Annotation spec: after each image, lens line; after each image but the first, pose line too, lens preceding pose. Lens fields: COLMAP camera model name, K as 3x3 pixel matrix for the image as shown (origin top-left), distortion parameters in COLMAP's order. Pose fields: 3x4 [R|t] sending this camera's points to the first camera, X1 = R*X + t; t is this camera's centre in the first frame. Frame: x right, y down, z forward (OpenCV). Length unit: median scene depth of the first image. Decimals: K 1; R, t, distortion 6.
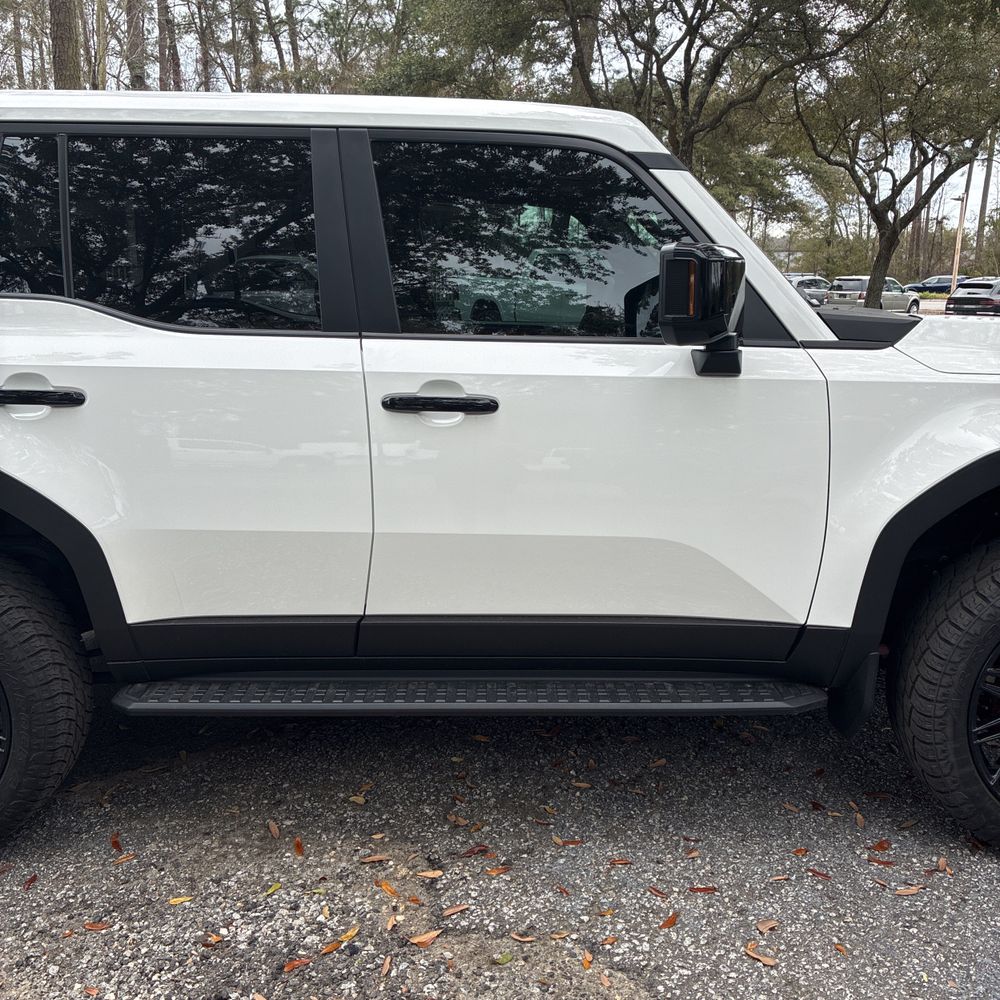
lens RADIAL K [[1021.2, 0, 482.7], [0, 1021.2, 504.7], [0, 0, 1]] dist [0.026193, -0.024564]
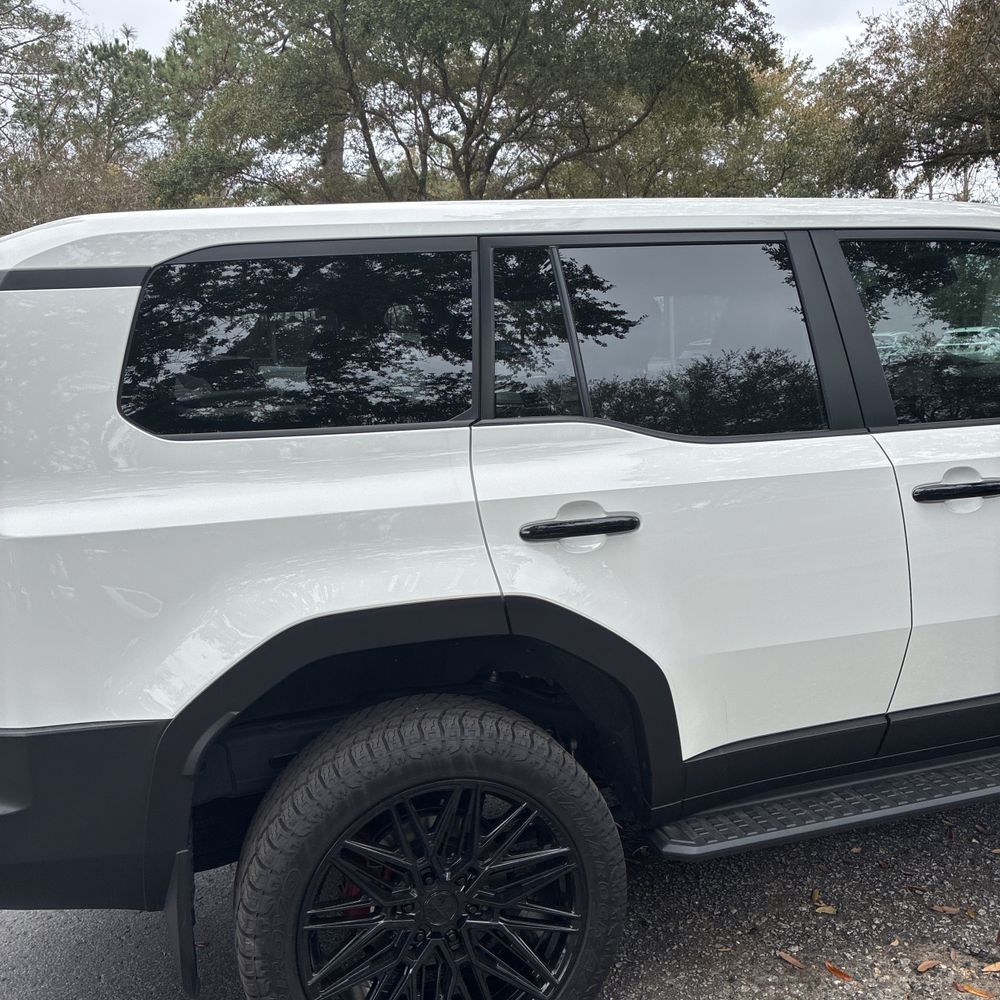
lens RADIAL K [[1021.2, 0, 494.8], [0, 1021.2, 498.0], [0, 0, 1]] dist [0.055050, -0.054033]
pose [[0.955911, -0.097892, 0.276860, -0.648007], [0.120572, 0.990503, -0.066079, -0.067349], [-0.267762, 0.096547, 0.958635, 0.120471]]
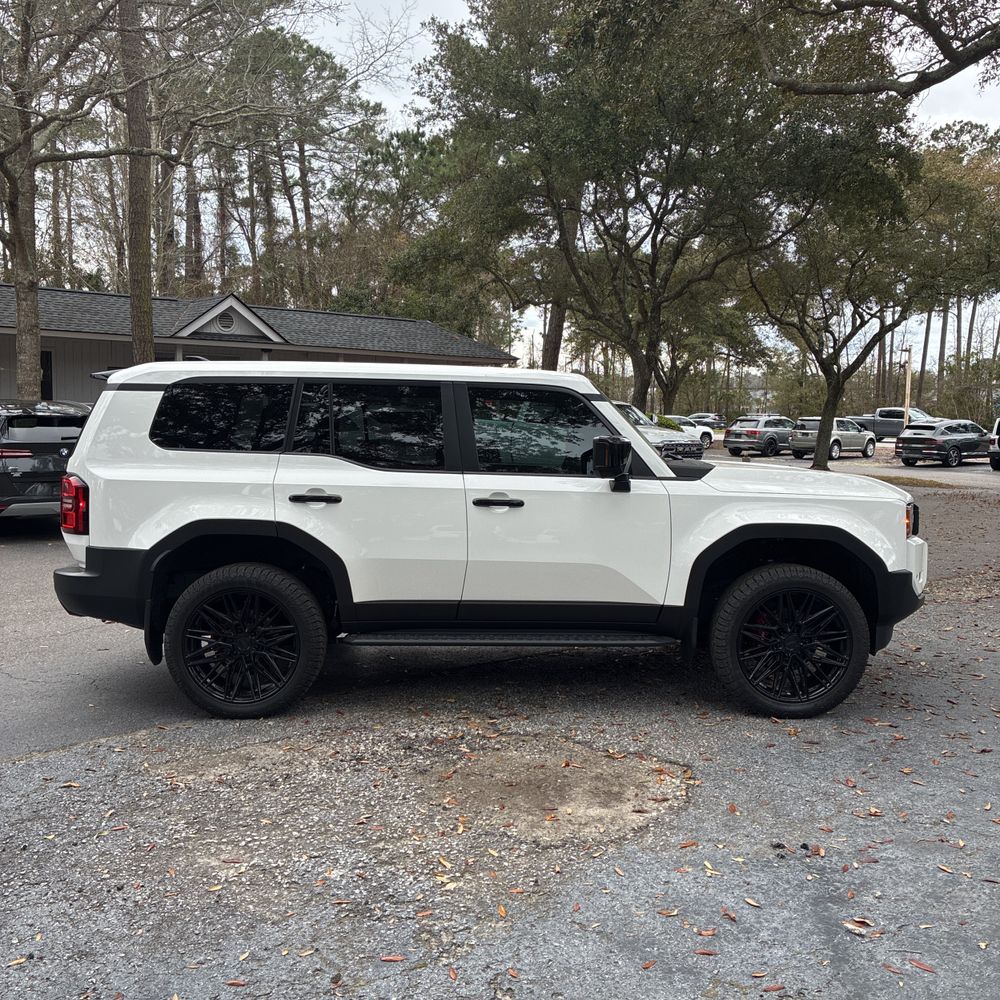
lens RADIAL K [[1021.2, 0, 494.8], [0, 1021.2, 498.0], [0, 0, 1]] dist [0.055050, -0.054033]
pose [[0.999736, 0.007504, 0.021712, -0.083069], [-0.004562, 0.991174, -0.132488, 0.160103], [-0.022514, 0.132354, 0.990947, -1.045603]]
